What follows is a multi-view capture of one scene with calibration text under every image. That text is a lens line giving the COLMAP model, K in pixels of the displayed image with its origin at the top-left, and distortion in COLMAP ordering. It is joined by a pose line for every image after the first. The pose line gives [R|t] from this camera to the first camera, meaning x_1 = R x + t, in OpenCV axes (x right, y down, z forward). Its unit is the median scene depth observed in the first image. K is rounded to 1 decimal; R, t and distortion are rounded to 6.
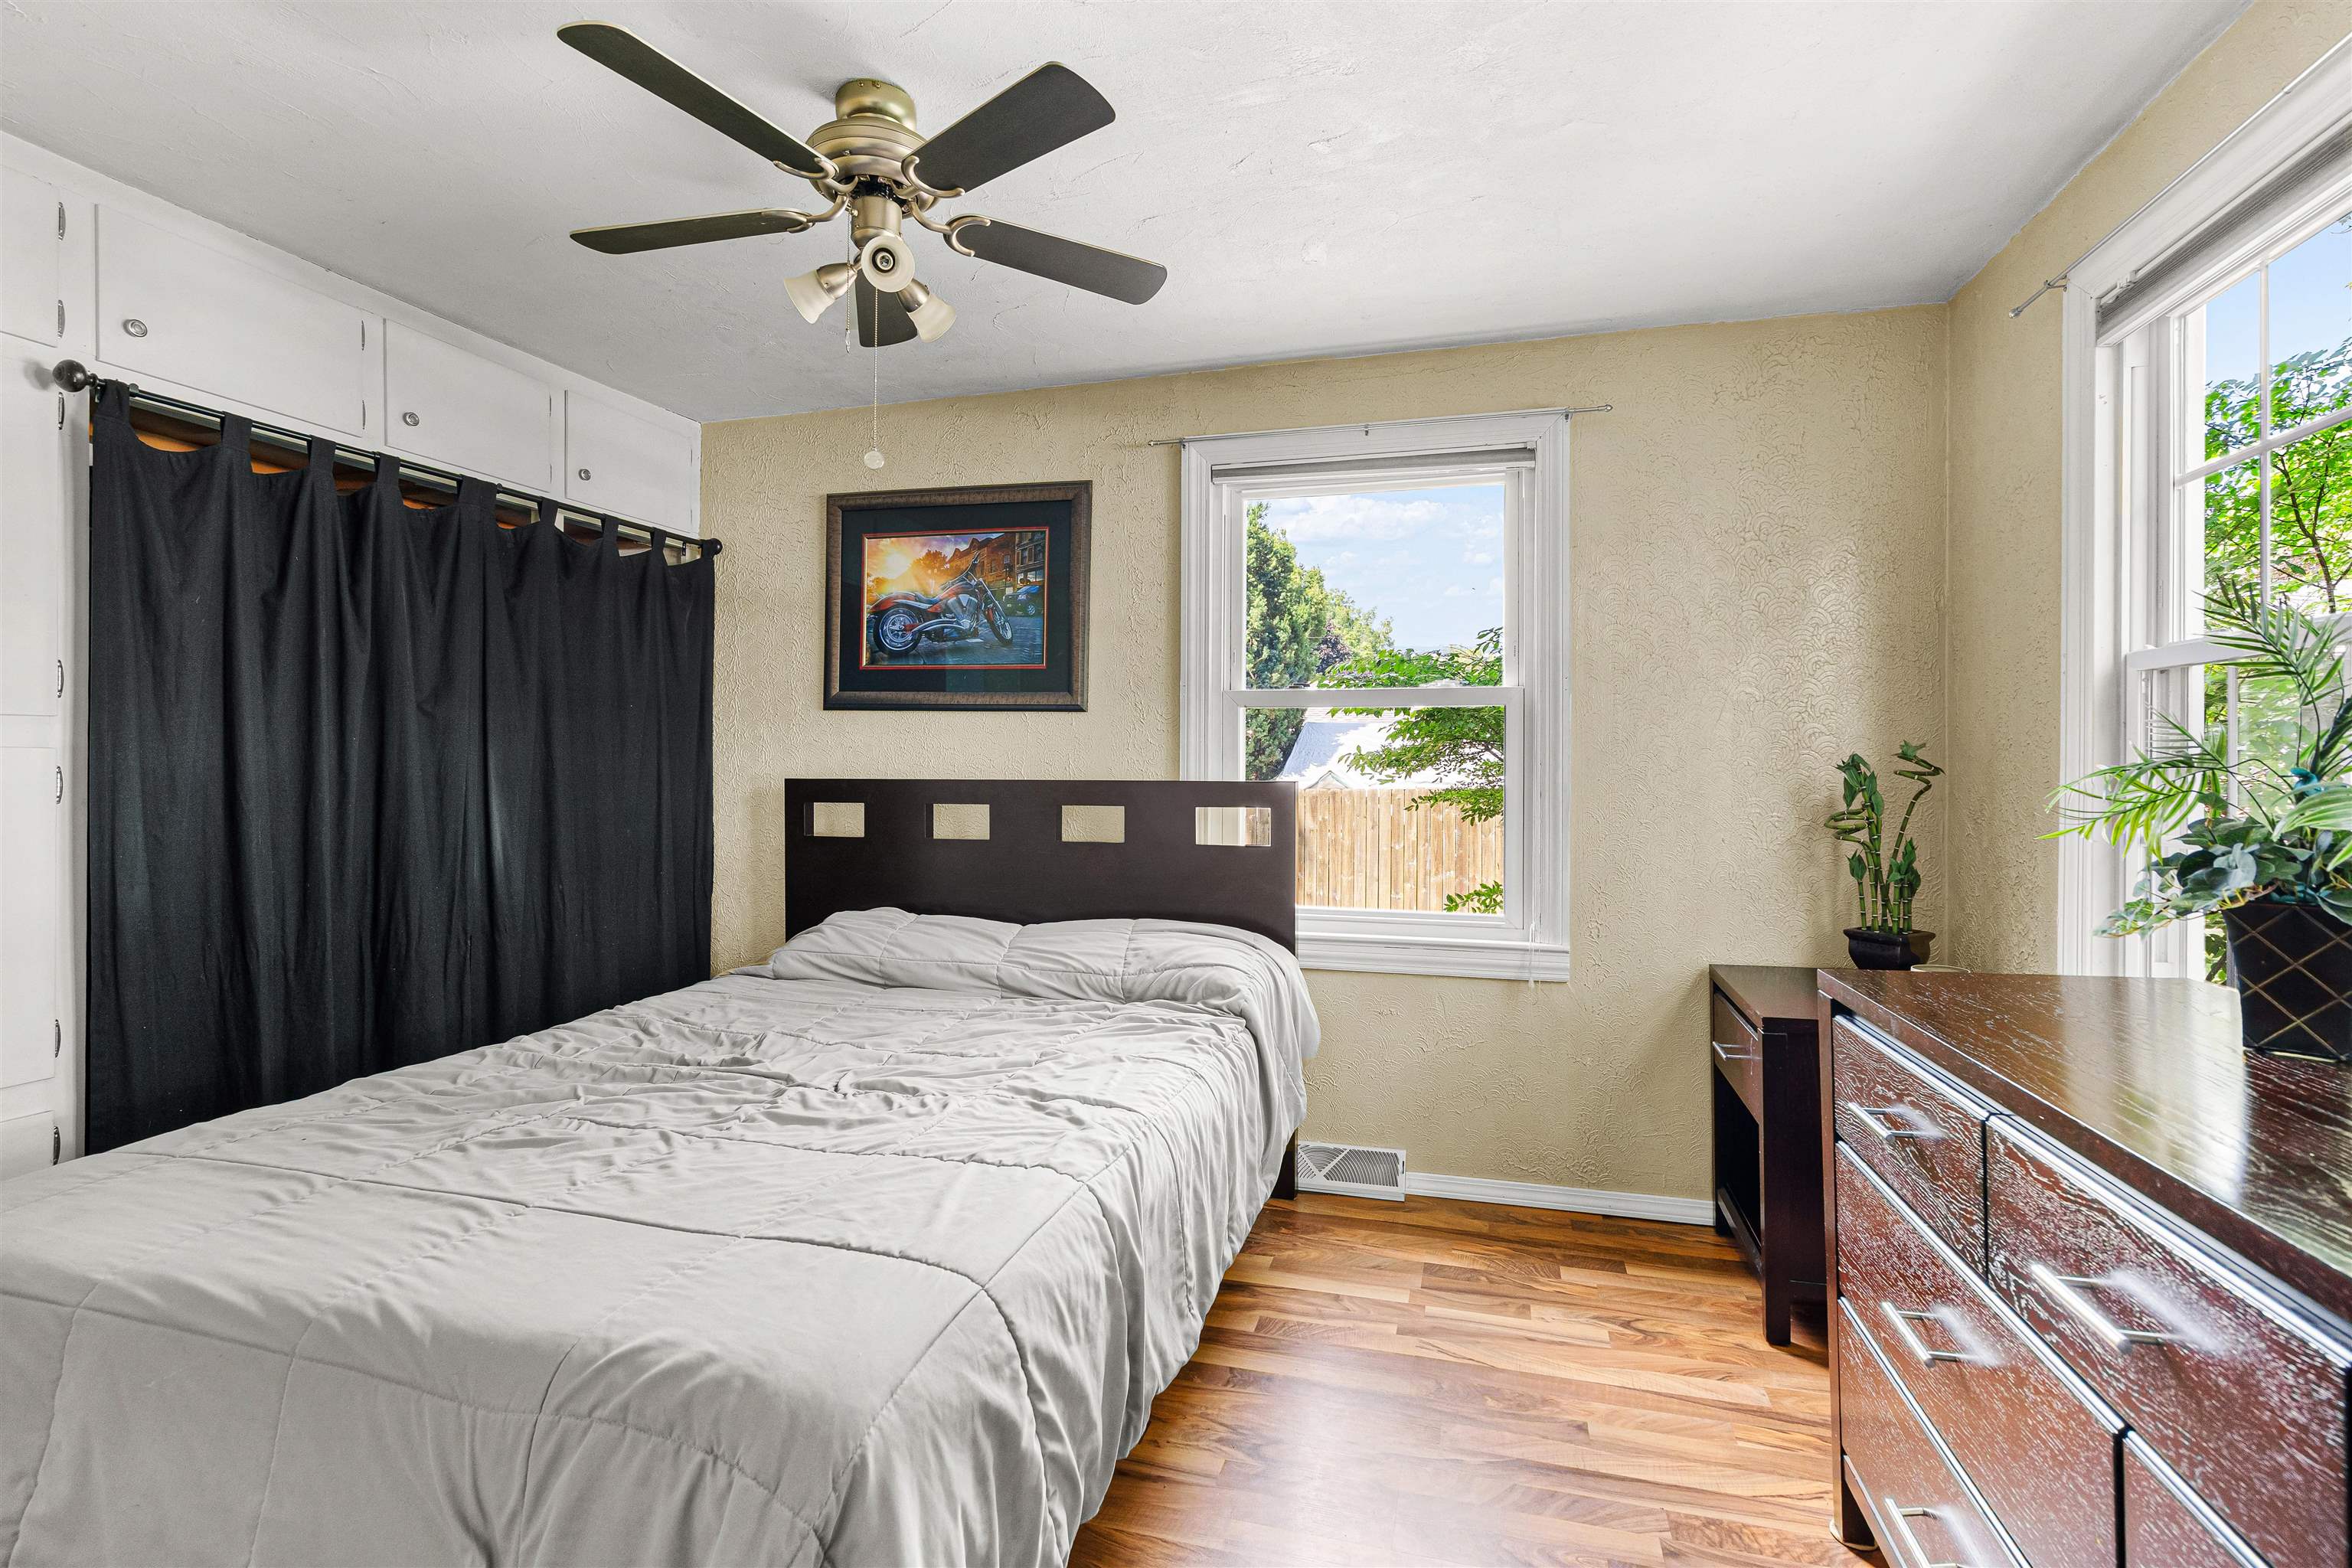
lens RADIAL K [[1075.8, 0, 1182.8], [0, 1075.8, 763.8], [0, 0, 1]] dist [-0.004179, -0.000263]
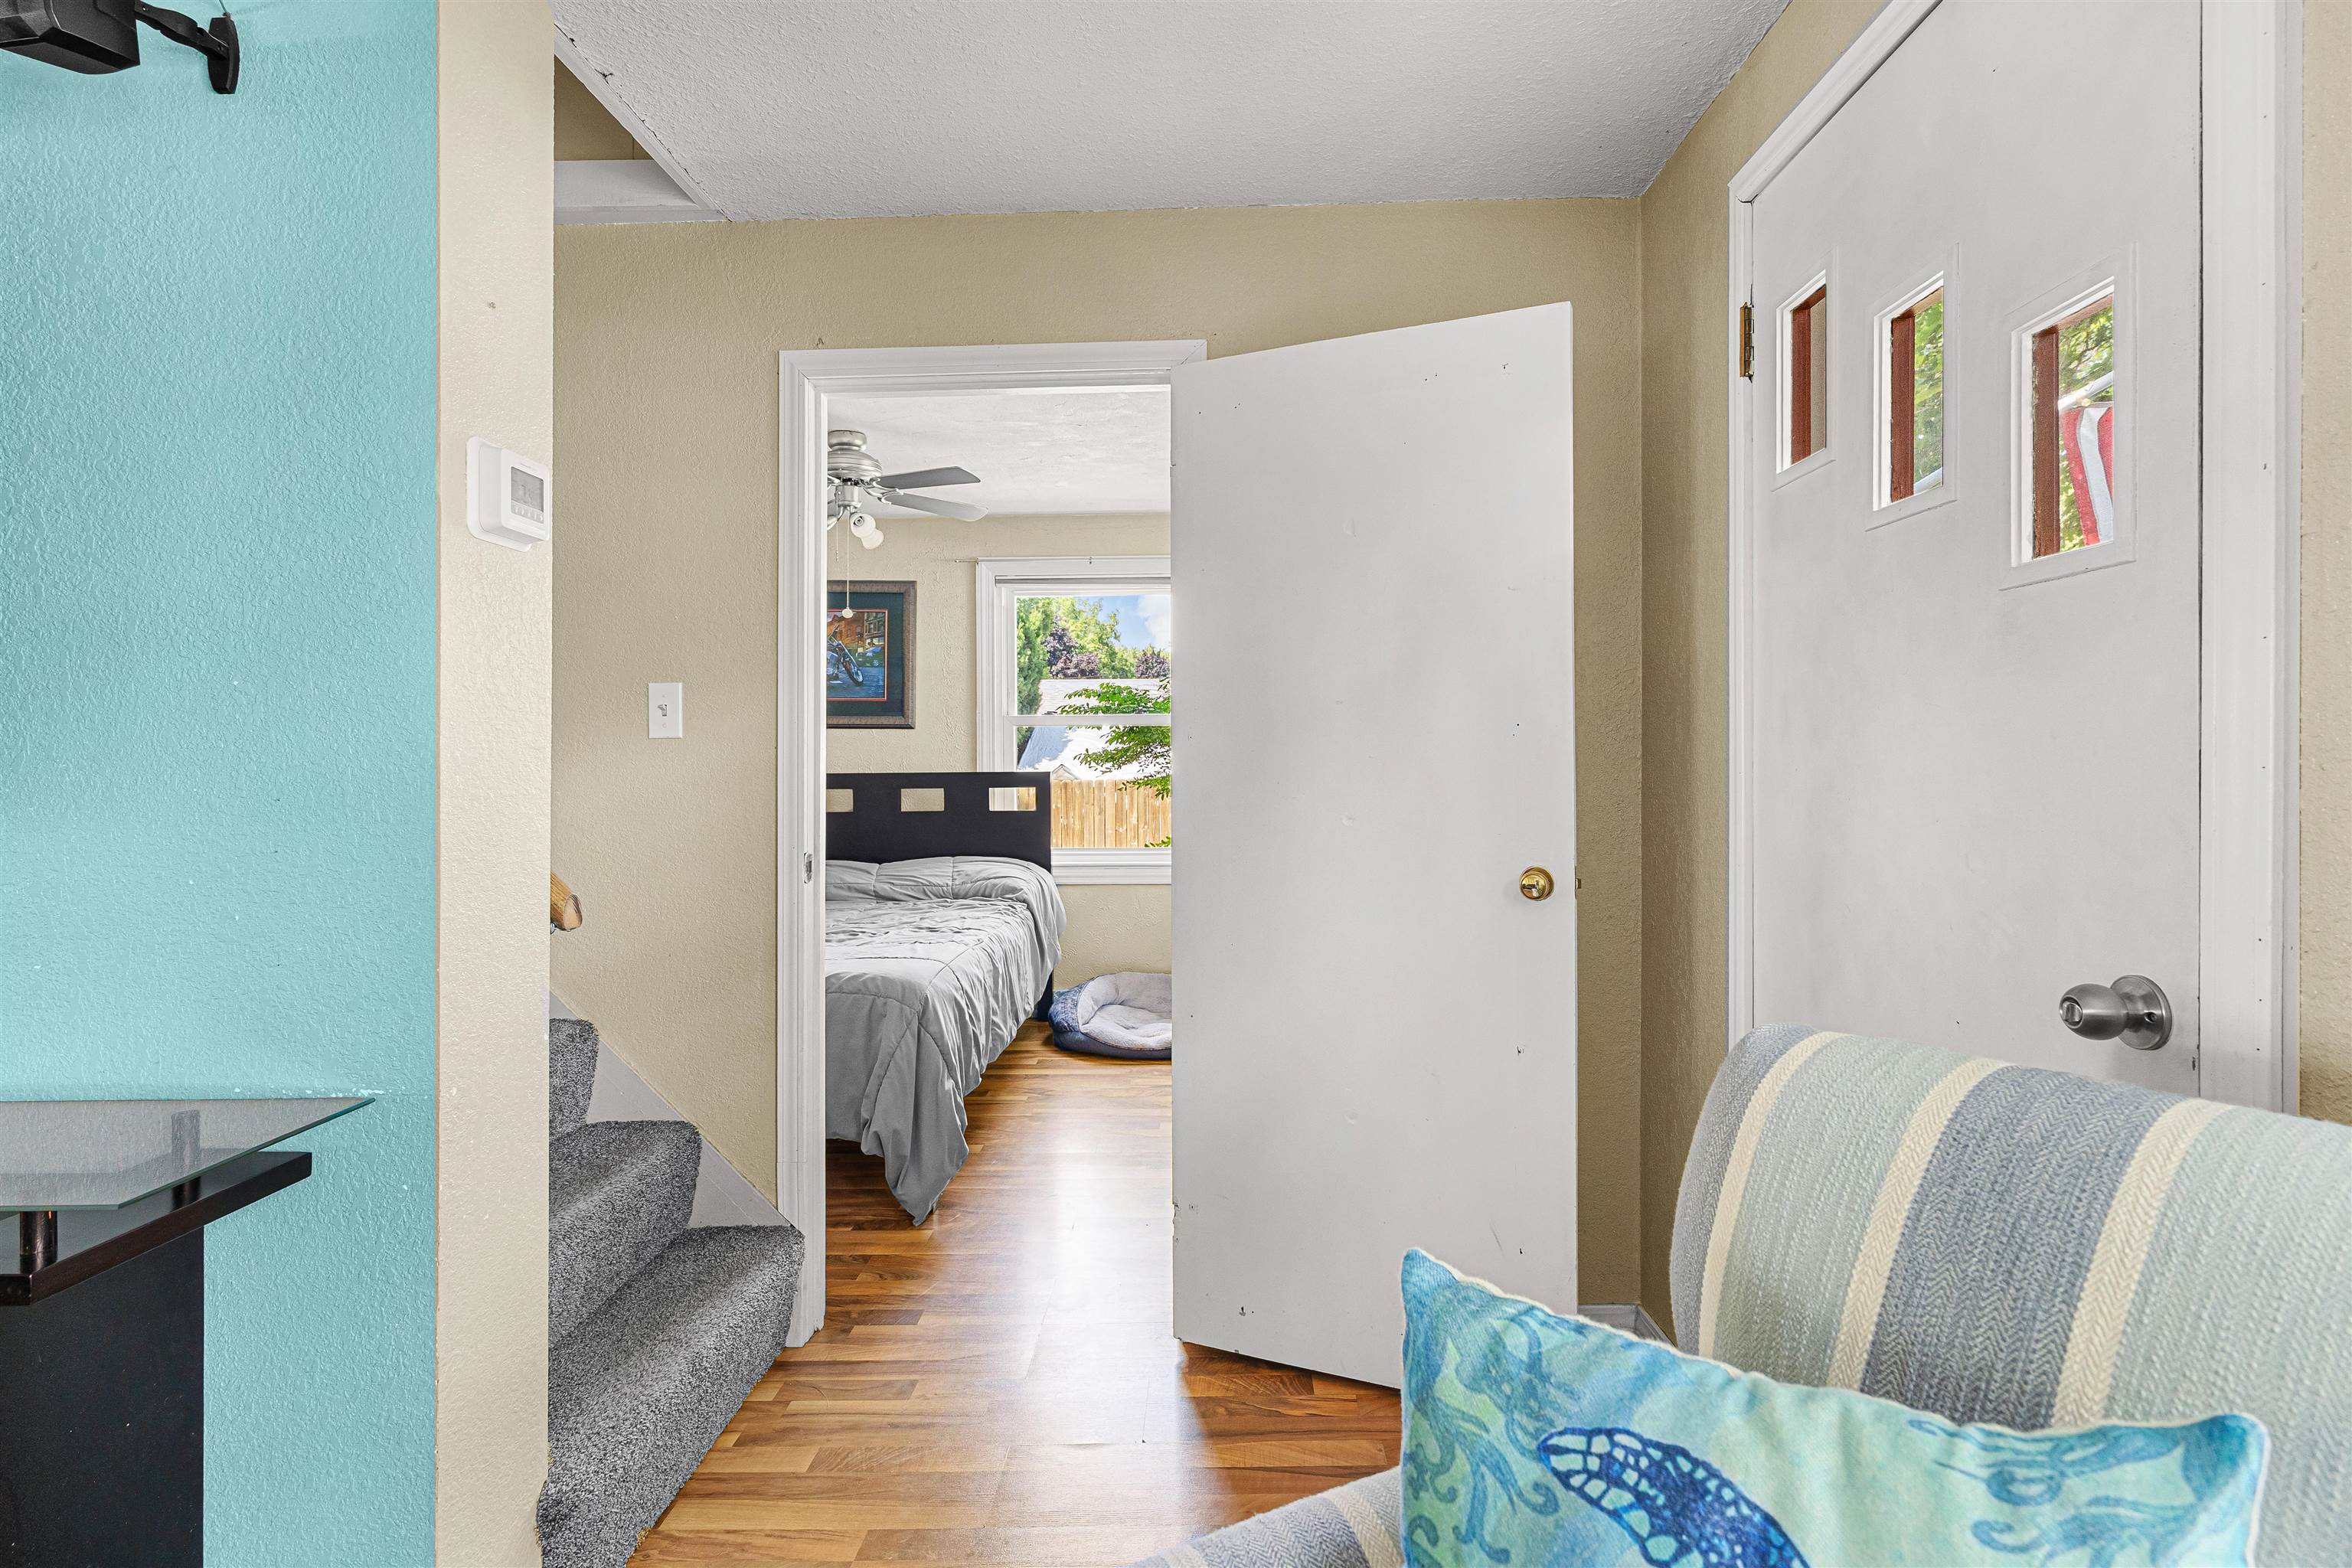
lens RADIAL K [[1075.8, 0, 1182.8], [0, 1075.8, 763.8], [0, 0, 1]] dist [-0.004179, -0.000263]
pose [[0.968552, -0.009907, 0.248615, -0.103912], [0.008302, 0.999937, 0.007503, -0.006238], [-0.248674, -0.005203, 0.968573, -0.627296]]
